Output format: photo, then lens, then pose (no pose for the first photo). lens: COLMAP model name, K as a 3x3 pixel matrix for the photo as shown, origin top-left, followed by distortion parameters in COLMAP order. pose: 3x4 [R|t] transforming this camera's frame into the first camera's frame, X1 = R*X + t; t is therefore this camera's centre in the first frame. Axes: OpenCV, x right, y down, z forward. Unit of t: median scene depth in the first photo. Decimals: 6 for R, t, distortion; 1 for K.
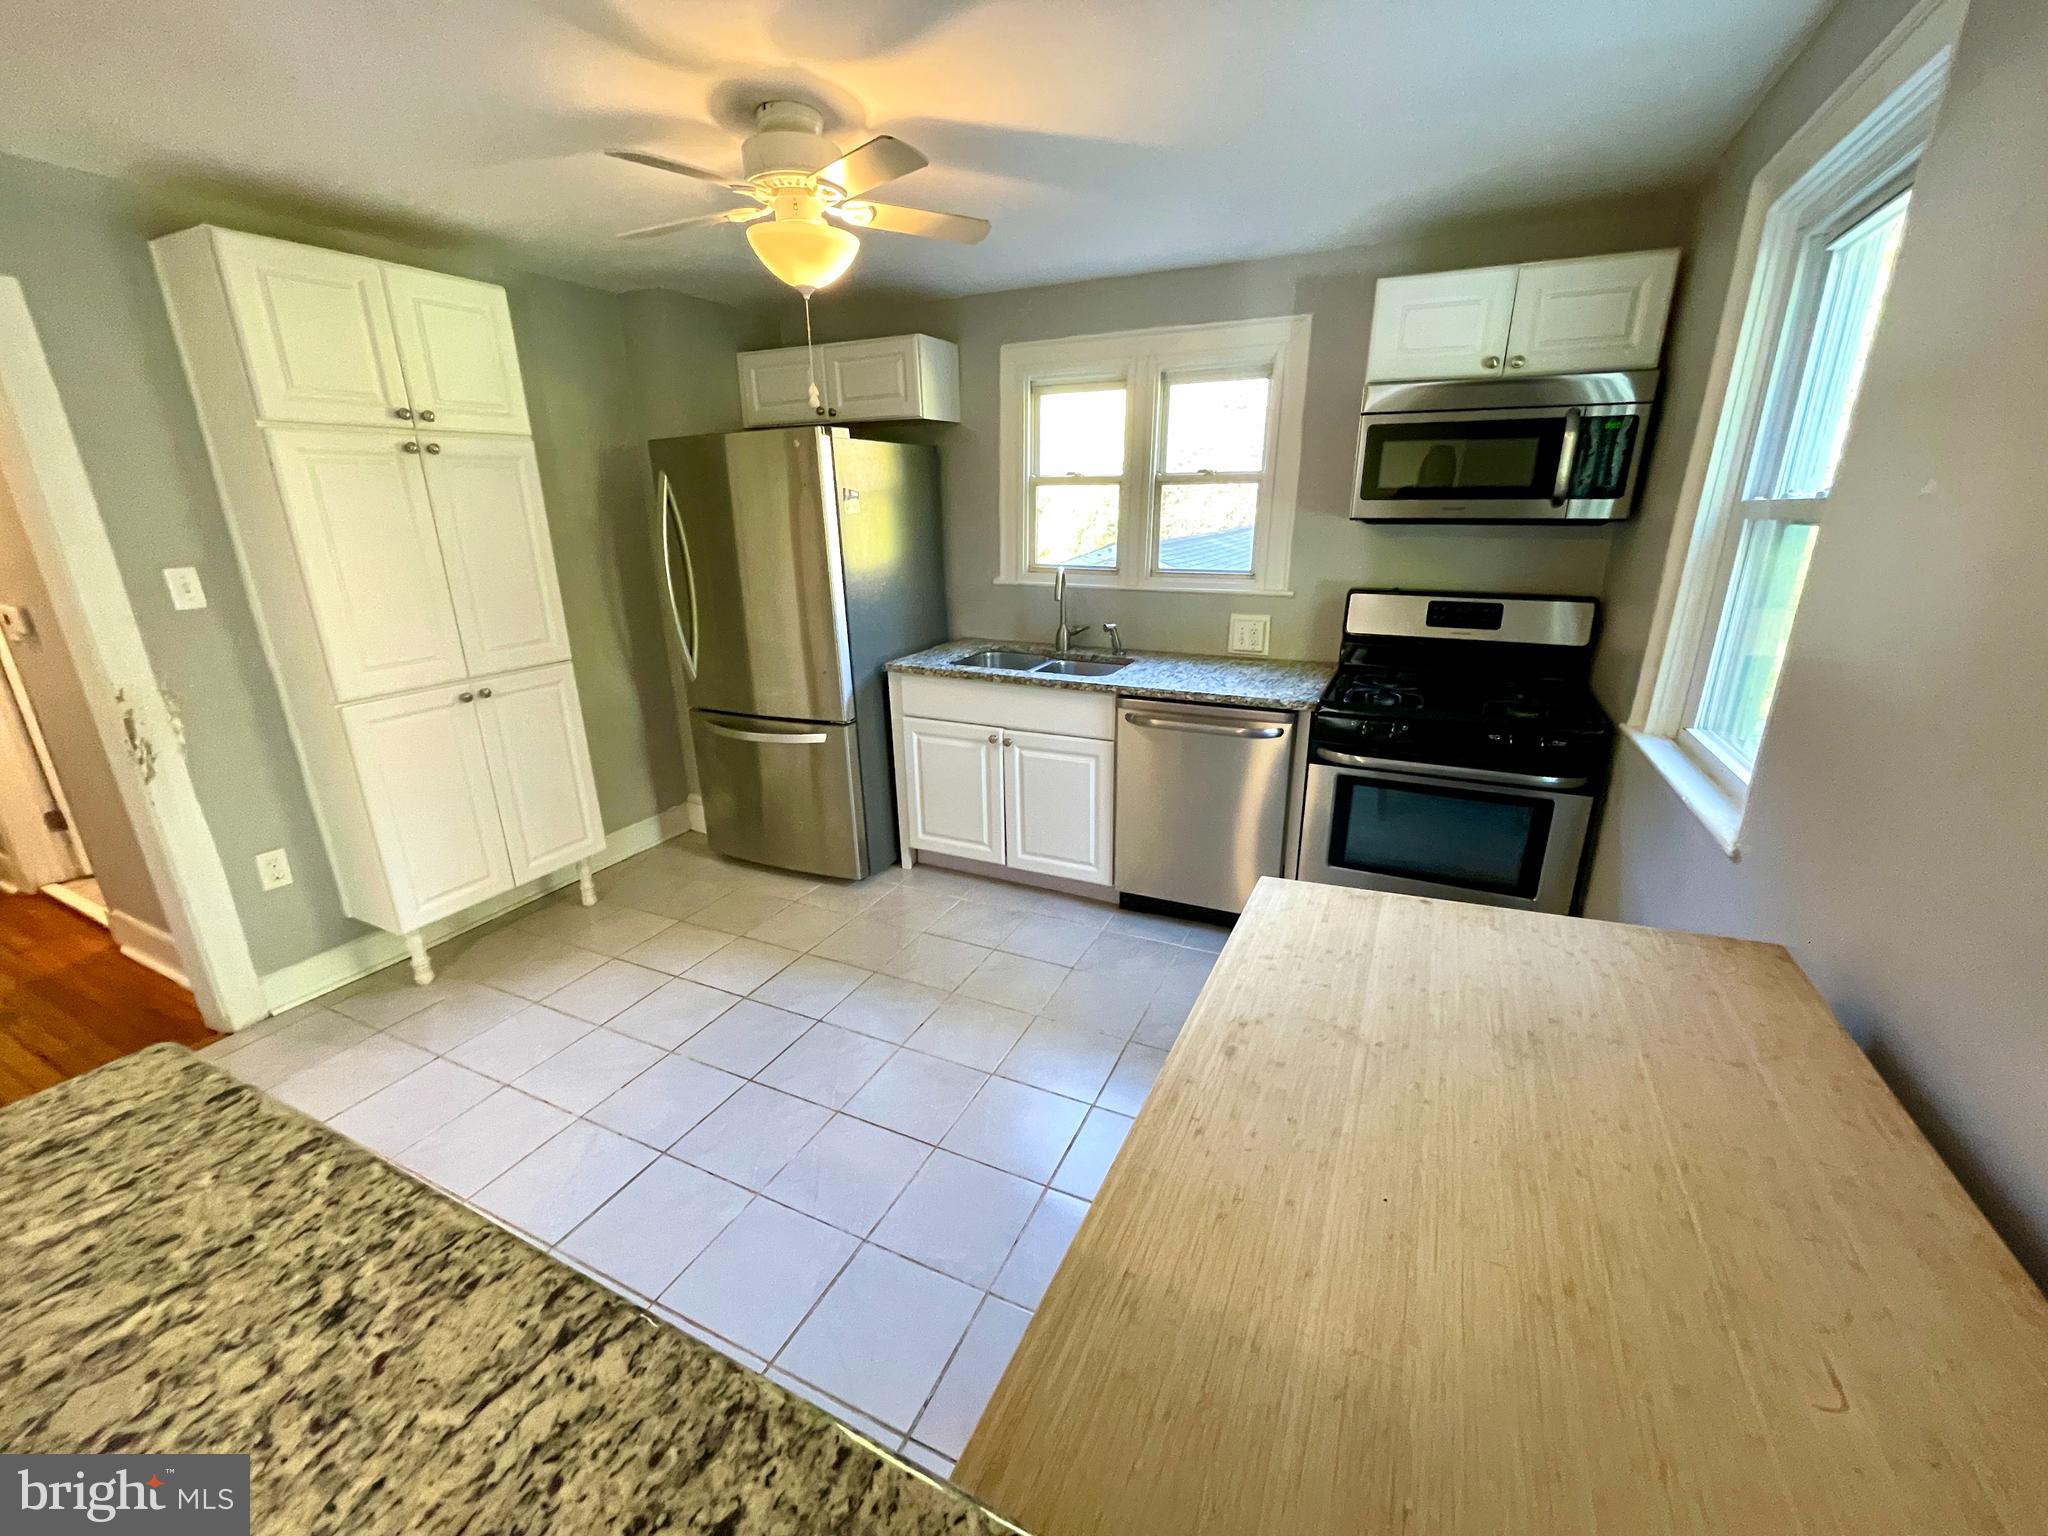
lens RADIAL K [[826.7, 0, 1033.8], [0, 826.7, 766.8], [0, 0, 1]] dist [-0.005068, 0.000058]
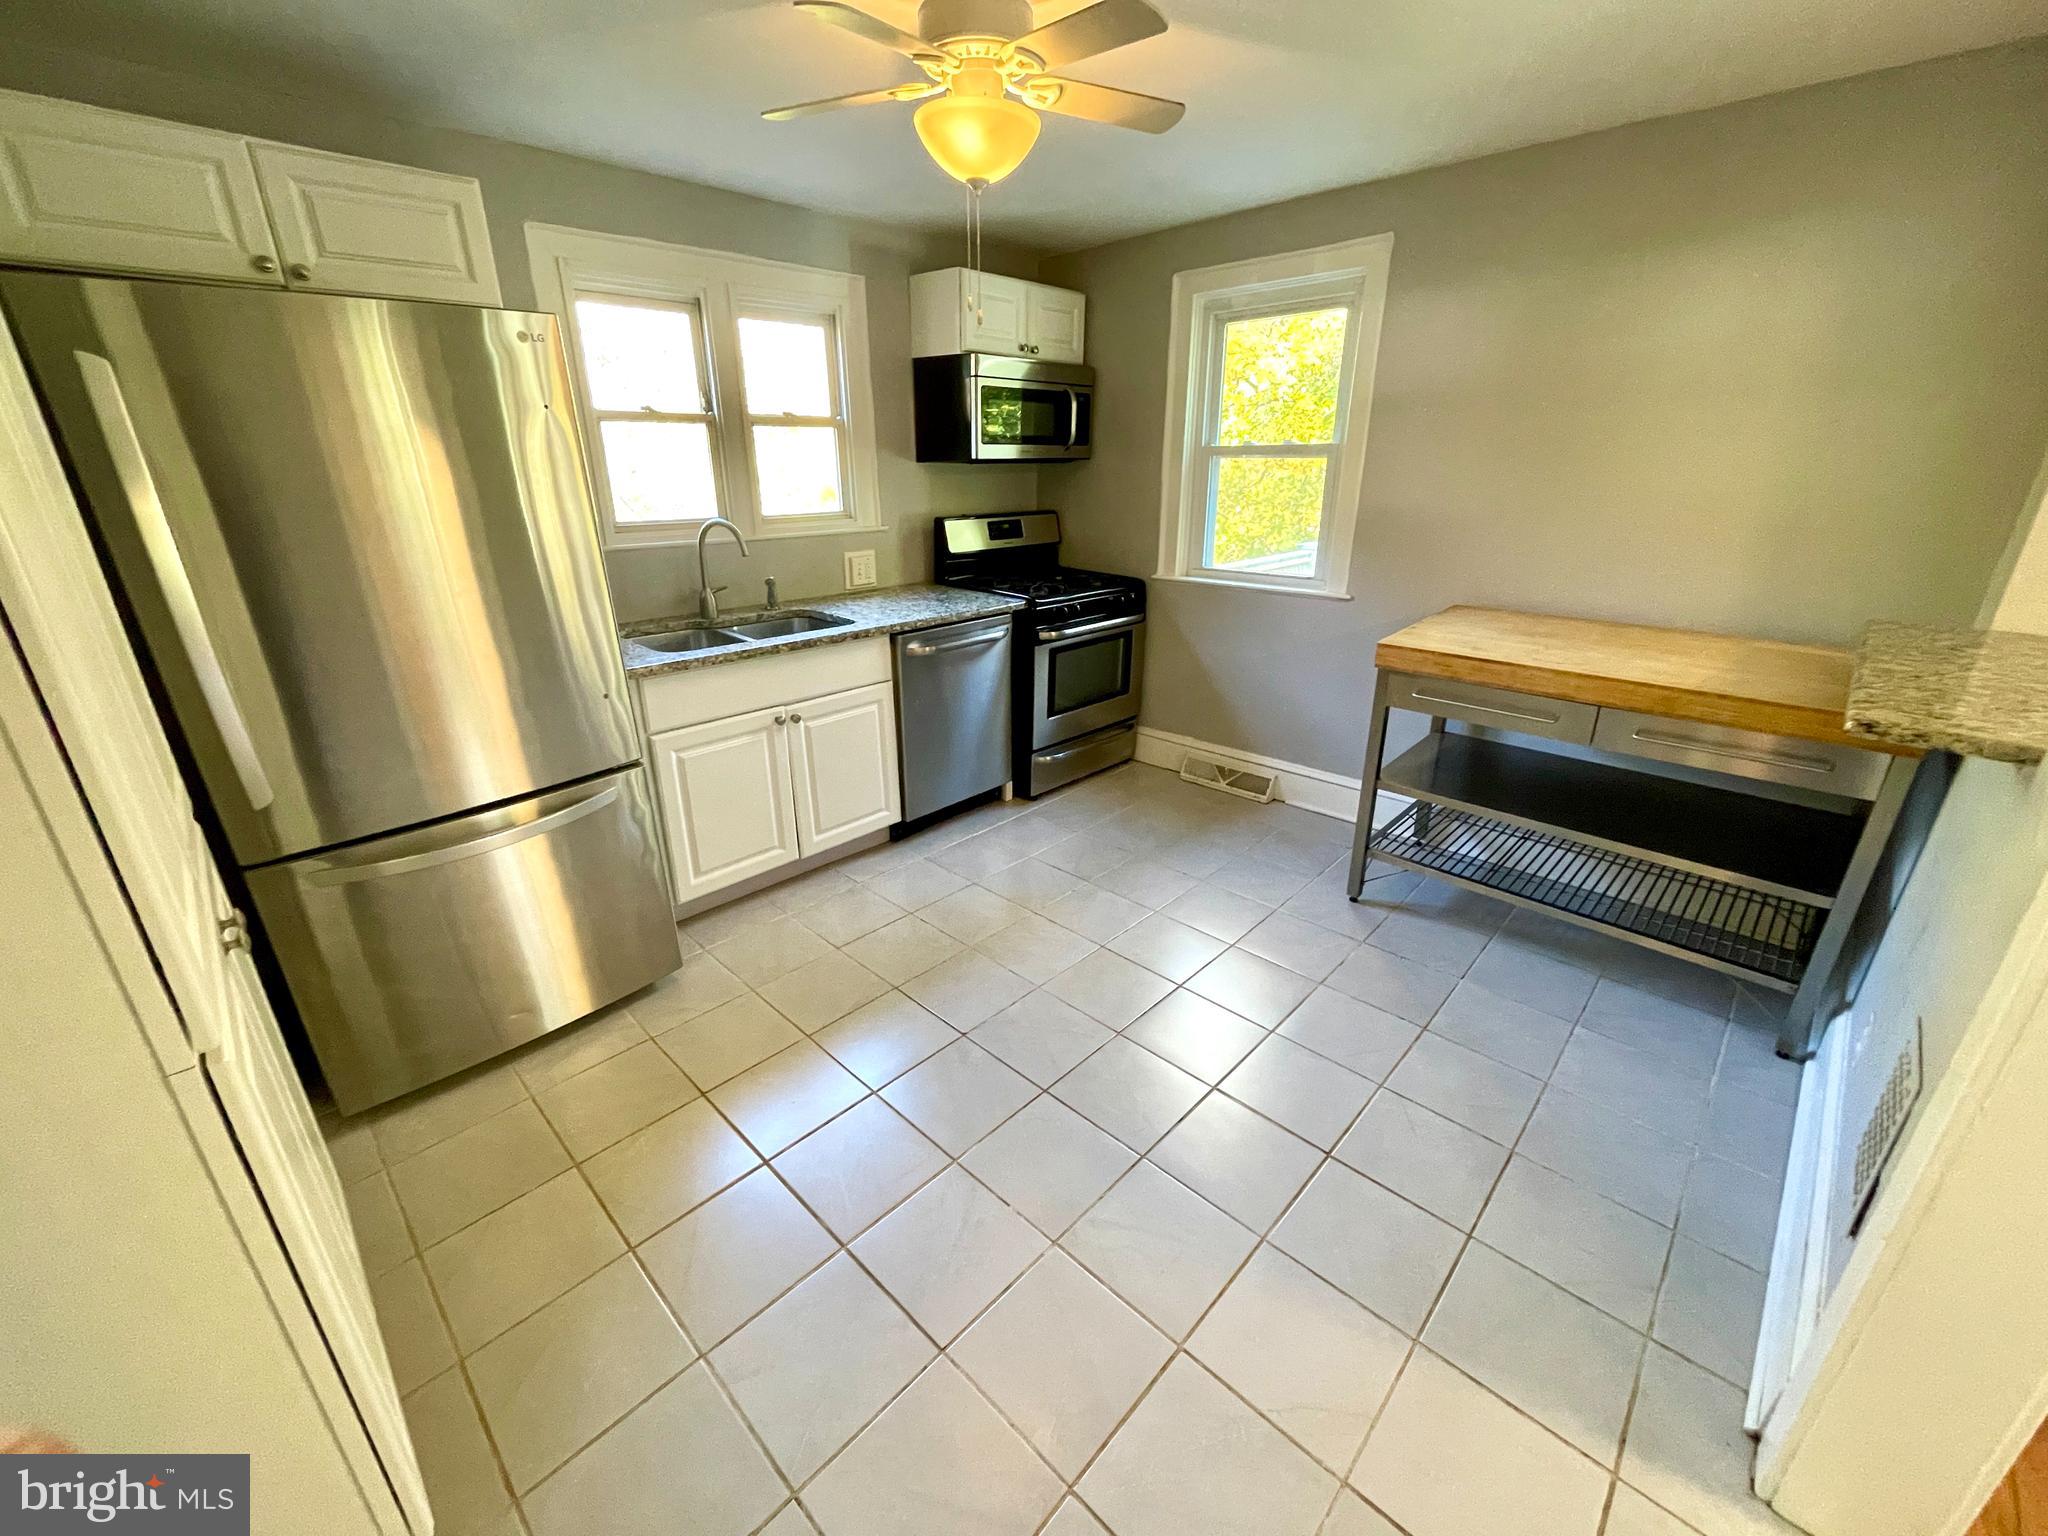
lens RADIAL K [[826.7, 0, 1034.8], [0, 826.7, 774.3], [0, 0, 1]] dist [-0.005068, 0.000058]
pose [[0.316006, -0.338184, 0.886438, -0.749971], [0.286213, 0.924767, 0.250775, -0.121519], [-0.904557, 0.174464, 0.389024, 0.426399]]
